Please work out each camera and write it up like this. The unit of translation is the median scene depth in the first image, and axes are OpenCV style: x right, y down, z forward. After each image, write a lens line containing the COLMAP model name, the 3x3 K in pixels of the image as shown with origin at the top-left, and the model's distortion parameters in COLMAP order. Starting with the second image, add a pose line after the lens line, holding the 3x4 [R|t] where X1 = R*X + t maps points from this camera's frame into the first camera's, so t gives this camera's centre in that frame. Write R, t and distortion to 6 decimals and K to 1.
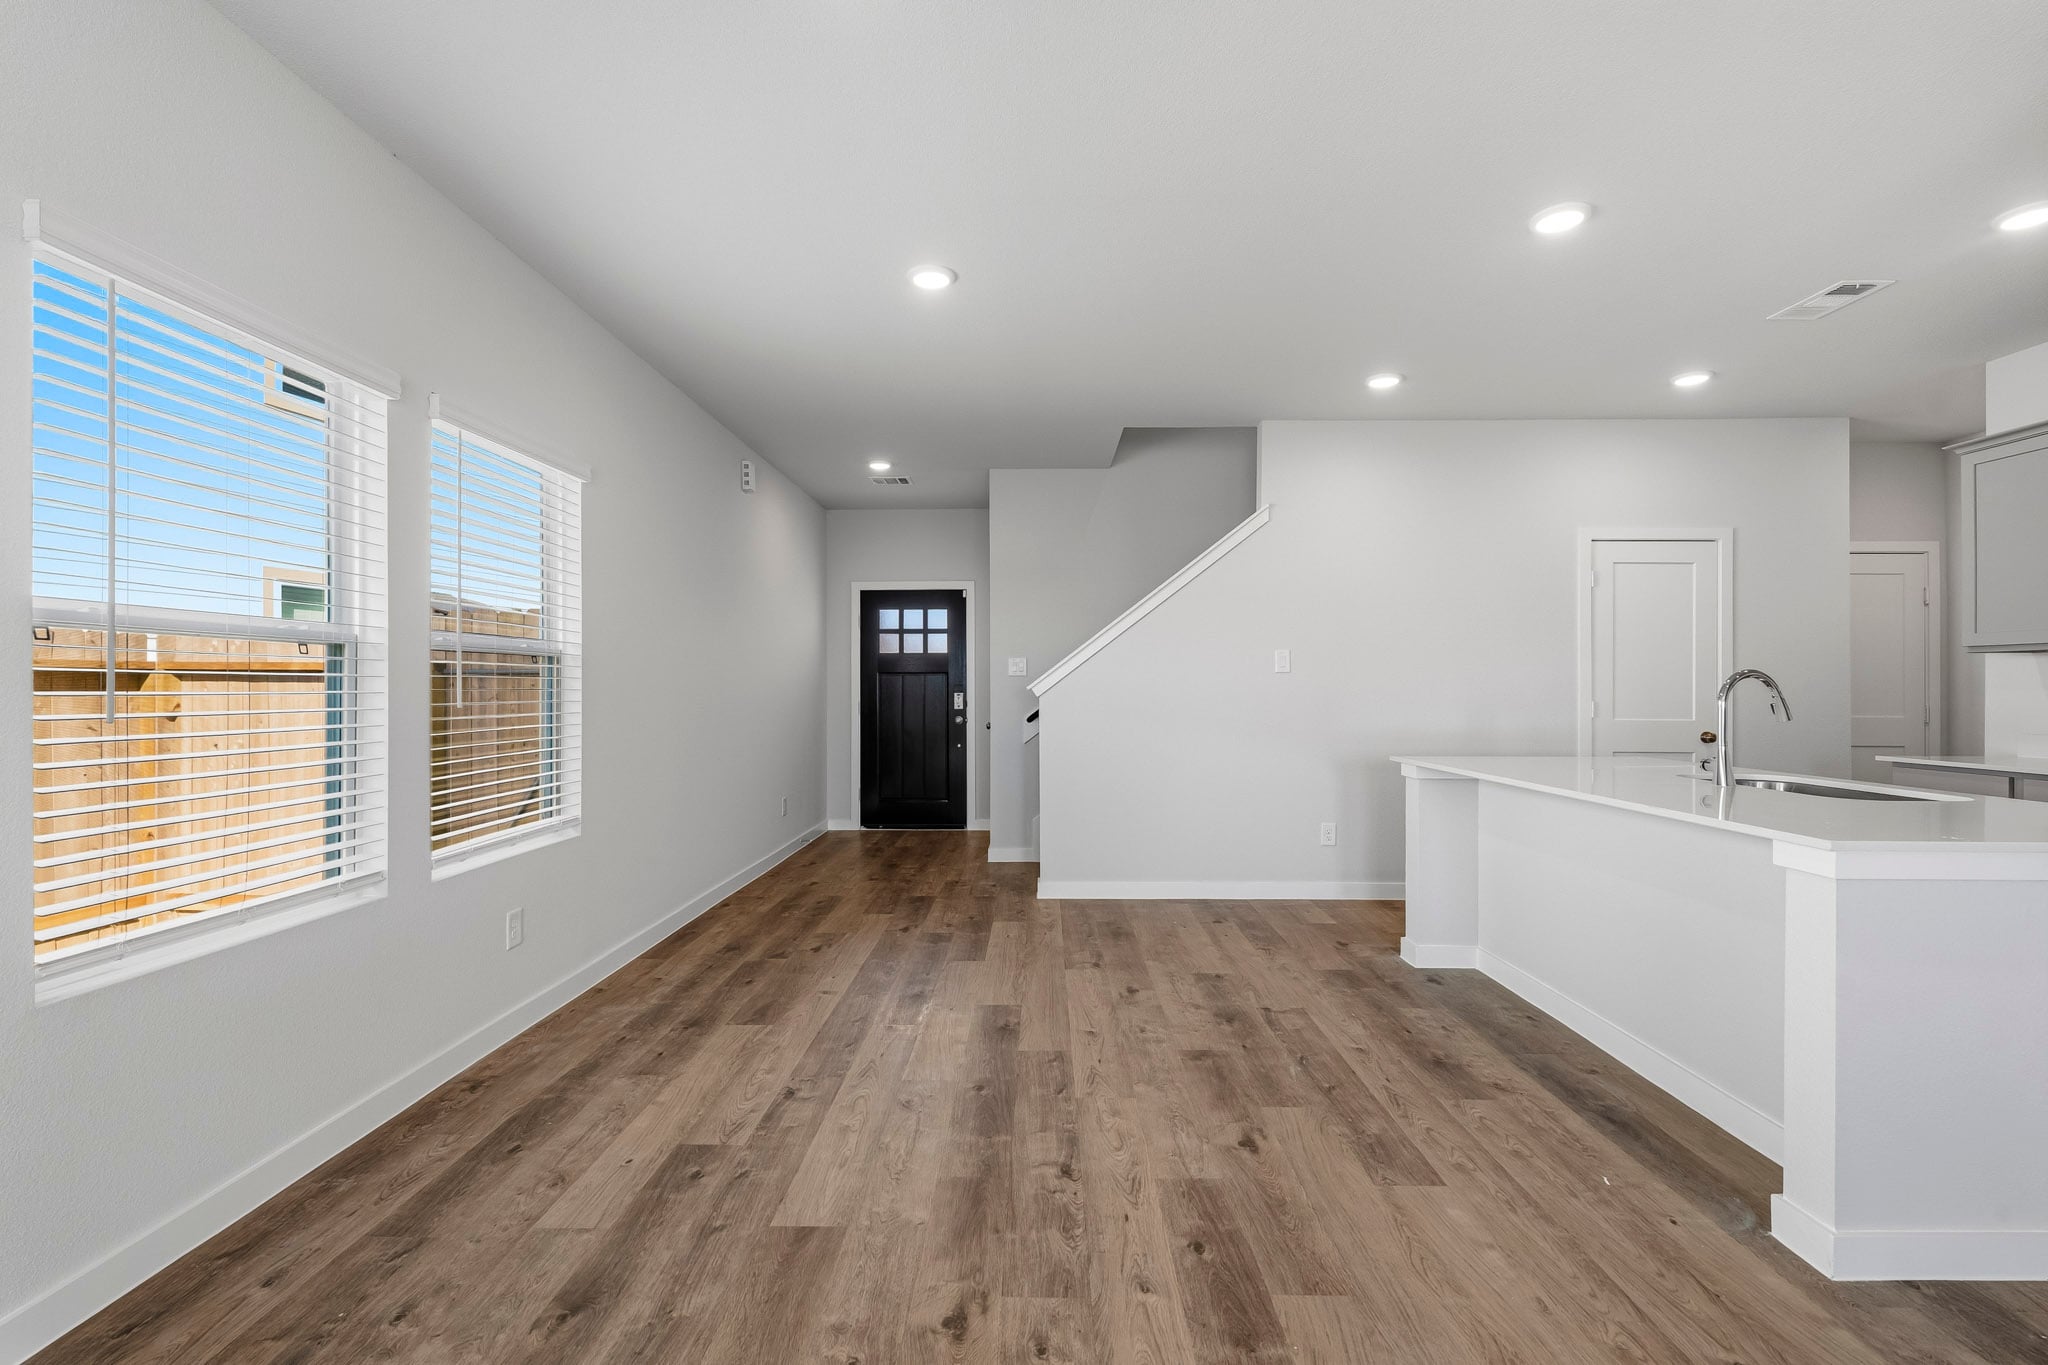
lens RADIAL K [[908.0, 0, 1025.8], [0, 908.0, 690.2], [0, 0, 1]] dist [0.001074, 0.000156]
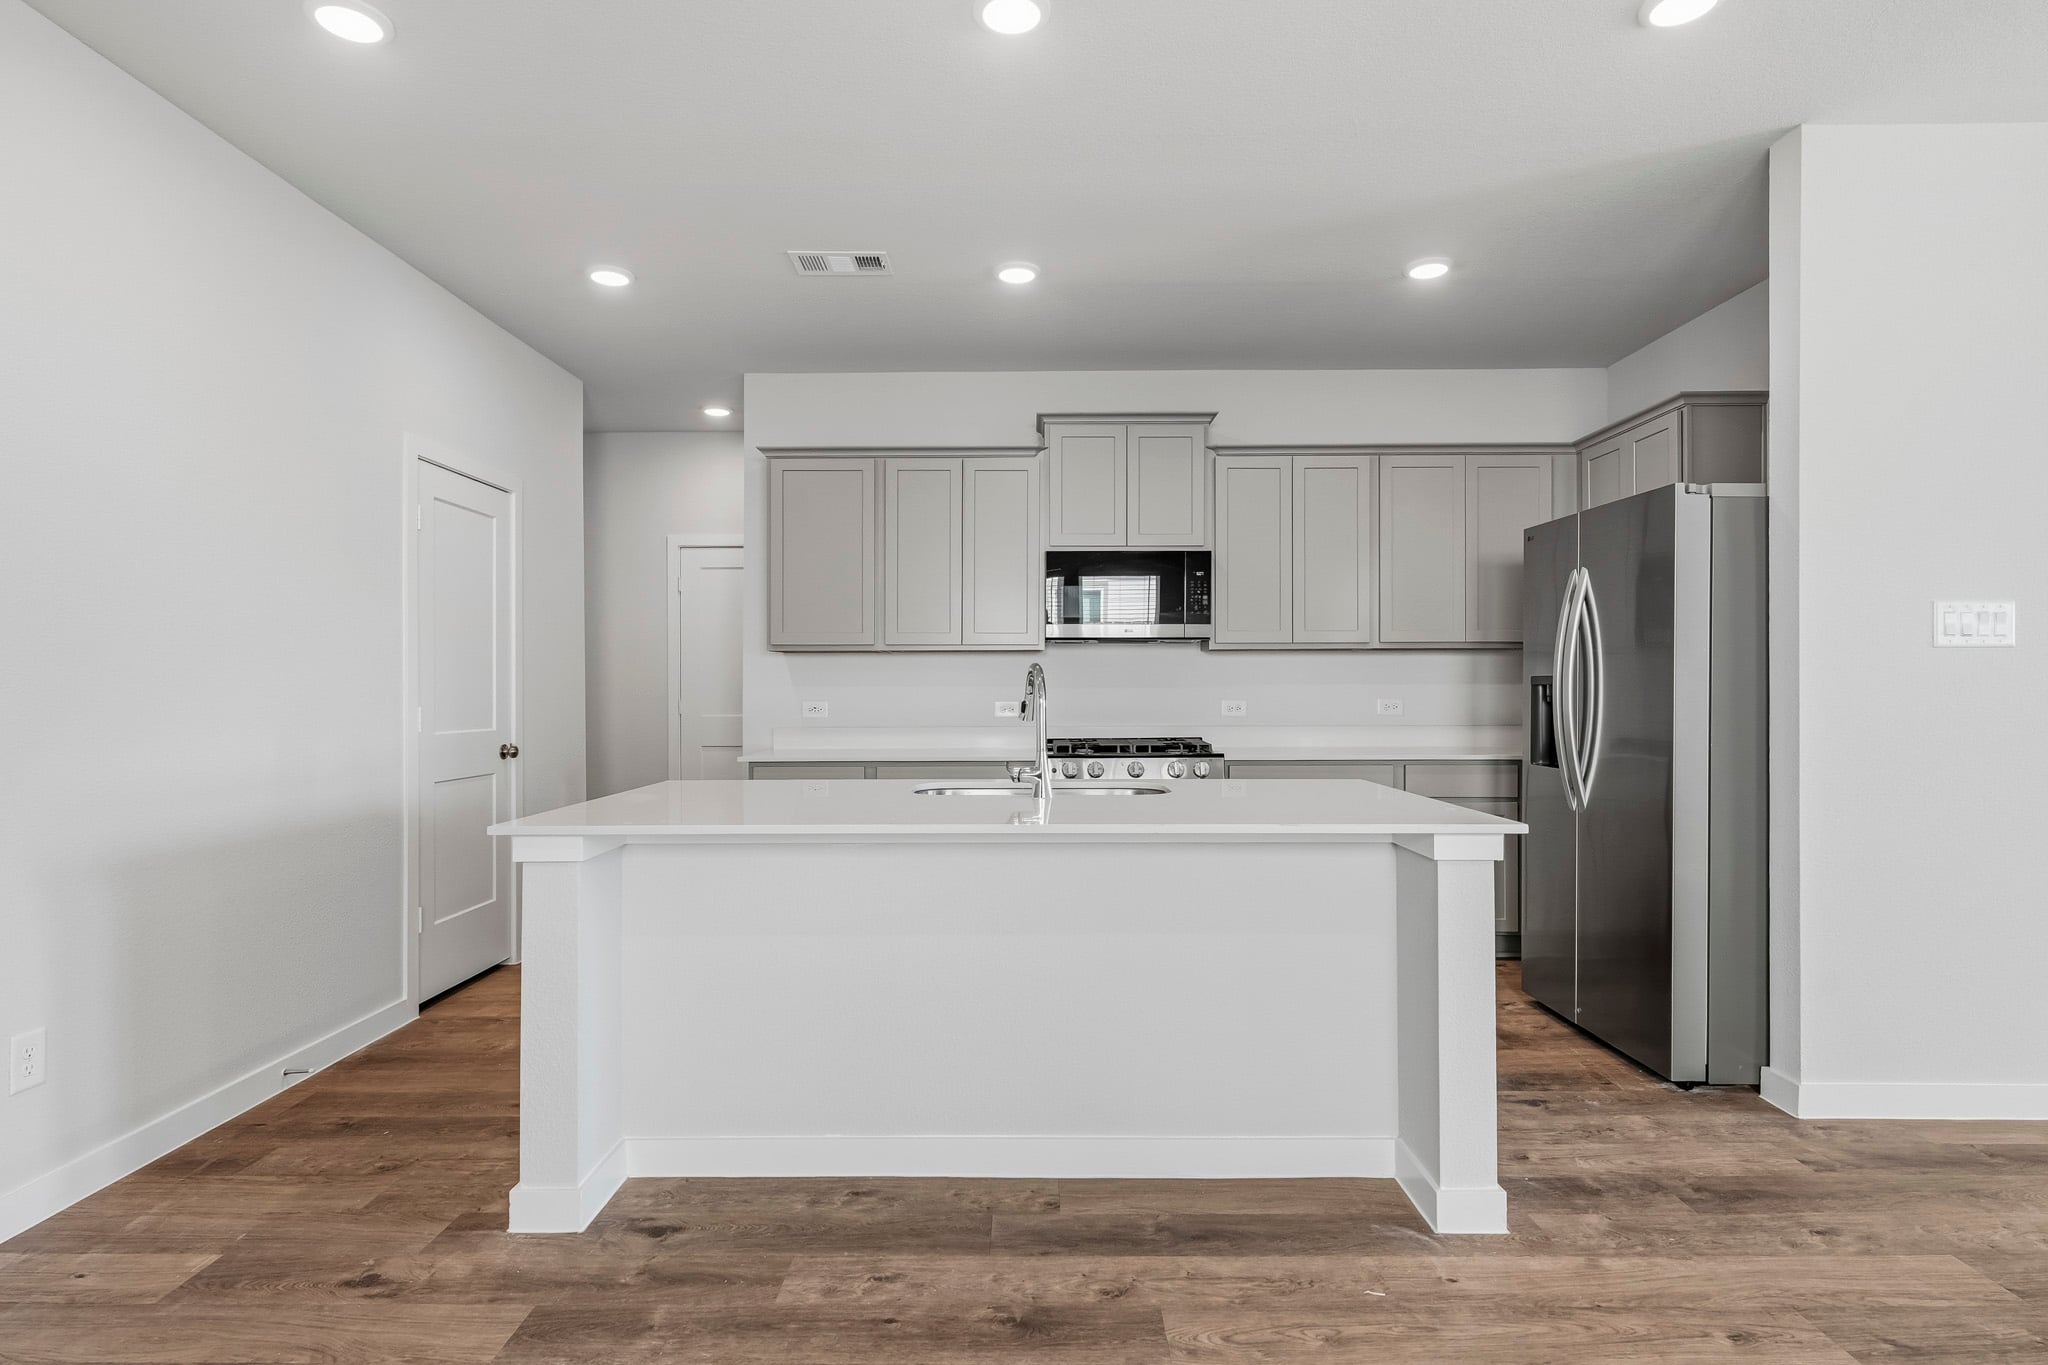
lens RADIAL K [[1049.6, 0, 1024.0], [0, 1049.6, 682.5], [0, 0, 1]] dist [0.000388, 0.000514]
pose [[-0.014450, -0.001000, 0.999895, -0.183218], [0.003193, 0.999994, 0.001047, -0.006611], [-0.999890, 0.003208, -0.014447, 0.813391]]
